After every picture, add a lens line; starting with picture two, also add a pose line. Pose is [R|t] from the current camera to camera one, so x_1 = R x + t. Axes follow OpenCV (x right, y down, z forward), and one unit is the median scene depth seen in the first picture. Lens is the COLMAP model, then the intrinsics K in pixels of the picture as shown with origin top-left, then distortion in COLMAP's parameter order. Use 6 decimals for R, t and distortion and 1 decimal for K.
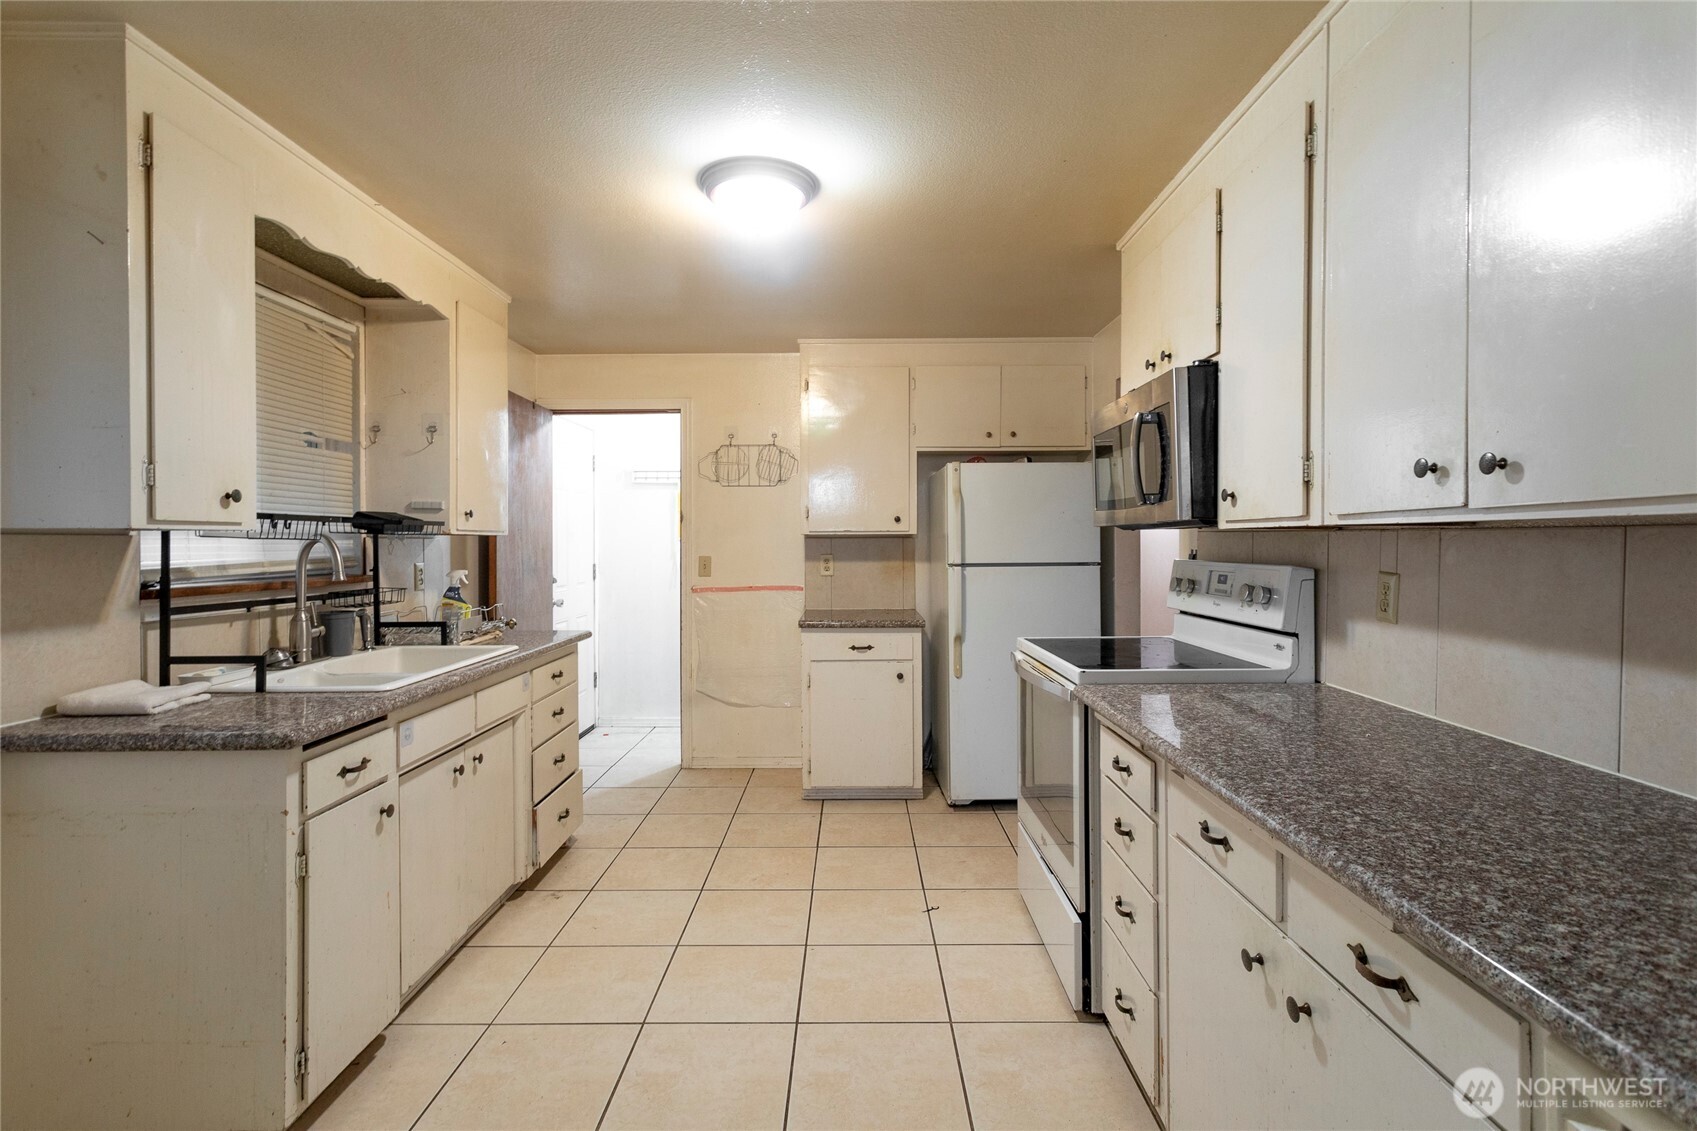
lens RADIAL K [[811.9, 0, 852.6], [0, 811.9, 547.6], [0, 0, 1]] dist [0.005740, 0.001179]
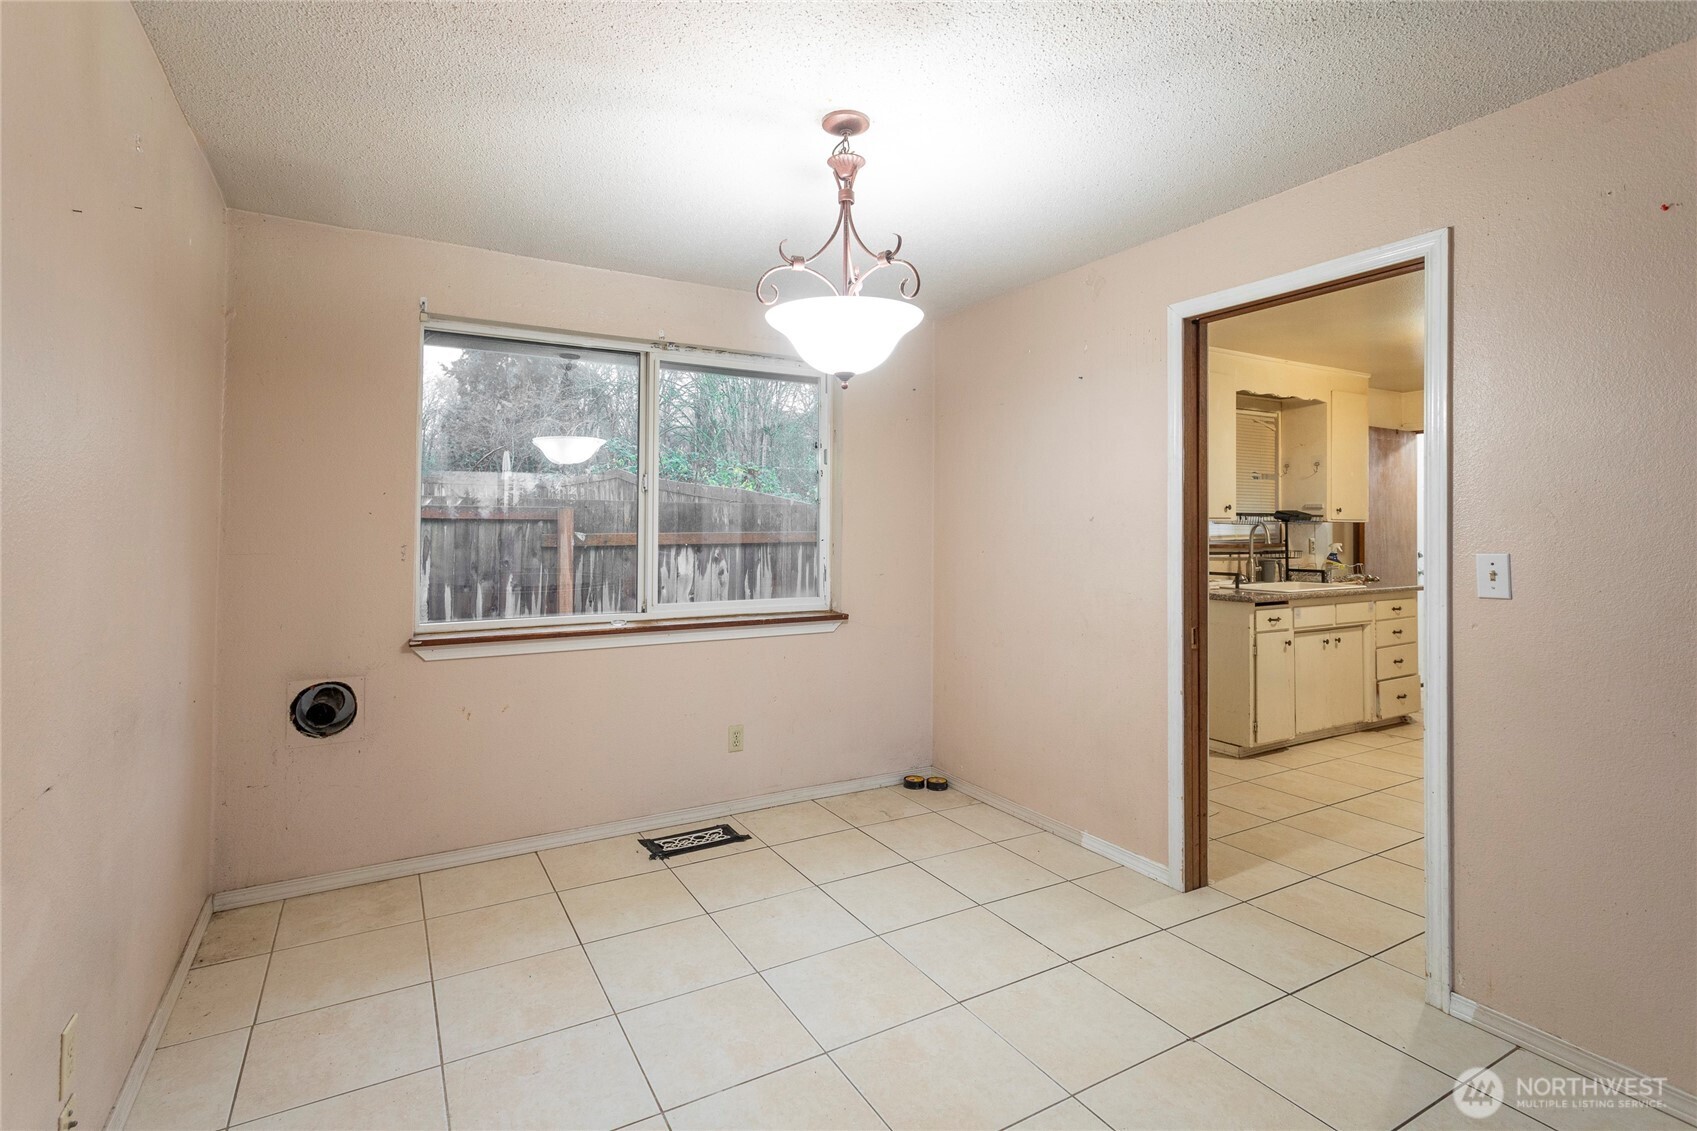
lens RADIAL K [[814.9, 0, 846.4], [0, 814.9, 518.9], [0, 0, 1]] dist [0.006263, 0.000150]
pose [[0.507311, -0.007205, -0.861733, 0.577602], [-0.008904, 0.999868, -0.013602, 0.012343], [0.861717, 0.014574, 0.507180, -0.919996]]
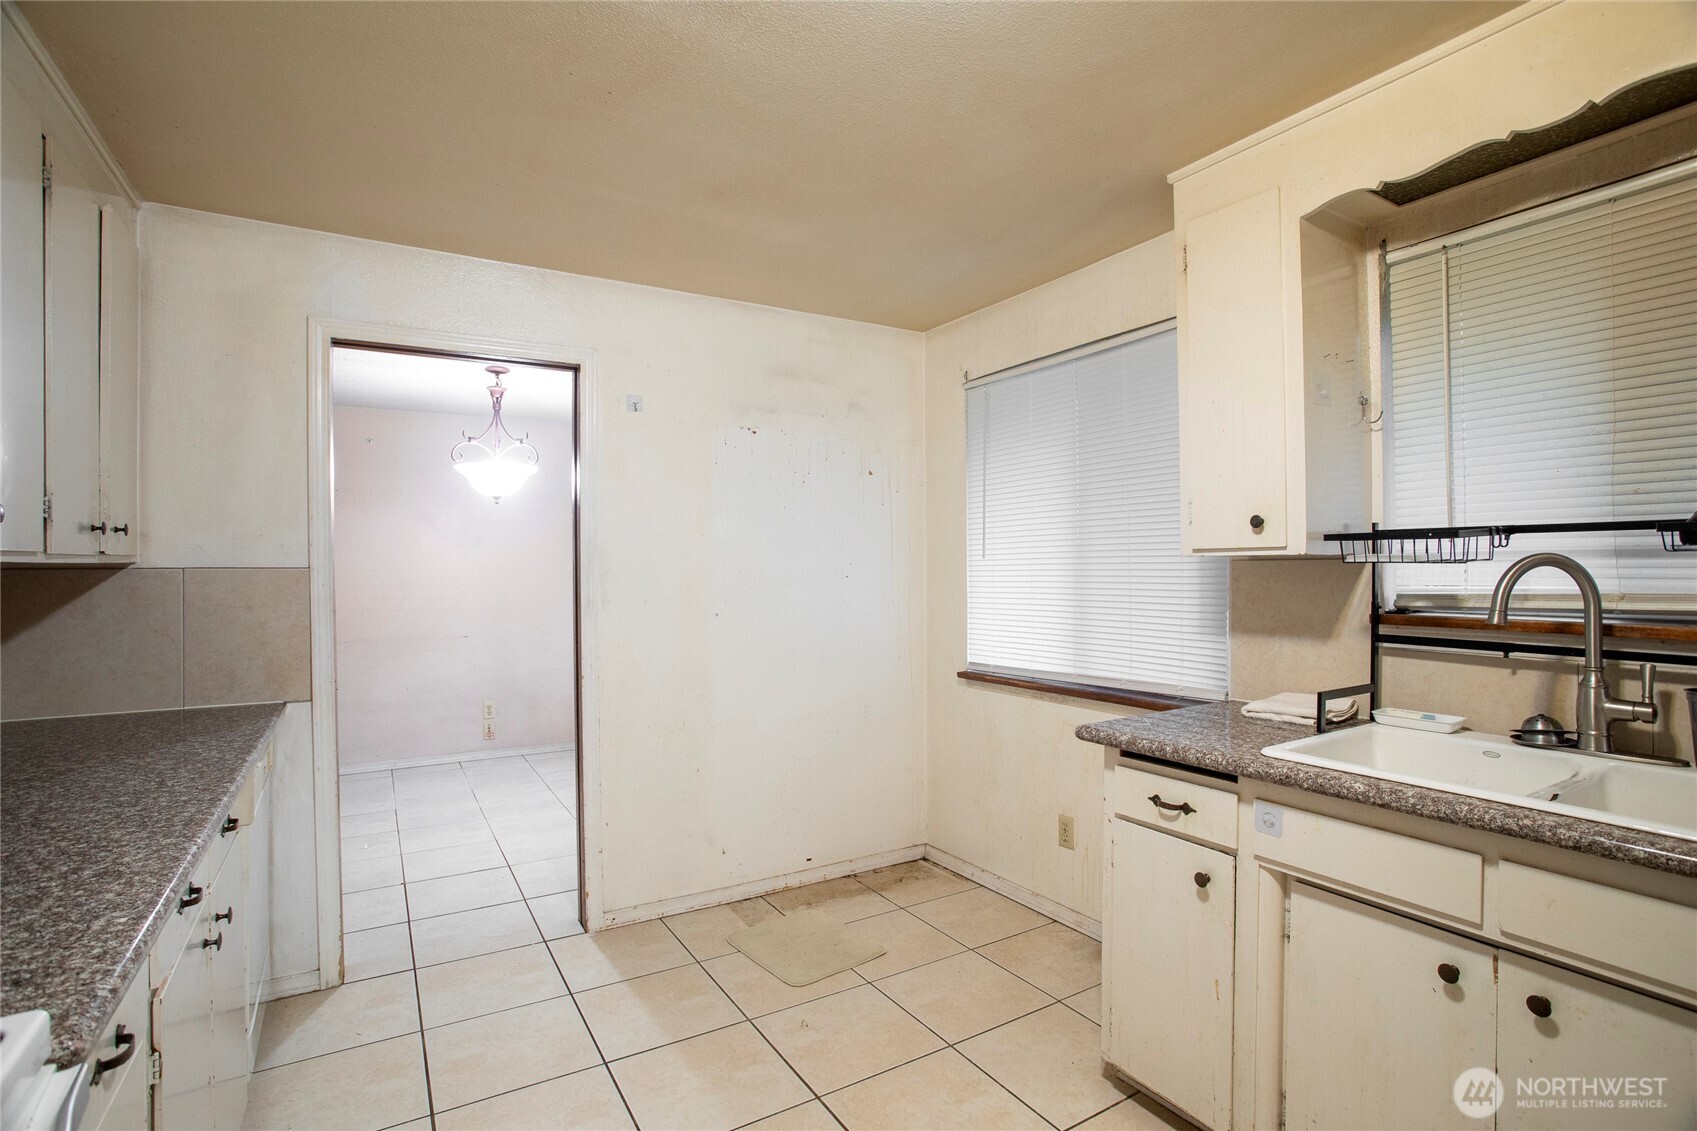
lens RADIAL K [[803.7, 0, 848.5], [0, 803.7, 565.5], [0, 0, 1]] dist [-0.037507, 0.000067]
pose [[-0.849690, 0.006107, -0.527248, 0.138519], [0.003031, 0.999973, 0.006697, -0.011413], [0.527275, 0.004093, -0.849685, 1.114272]]
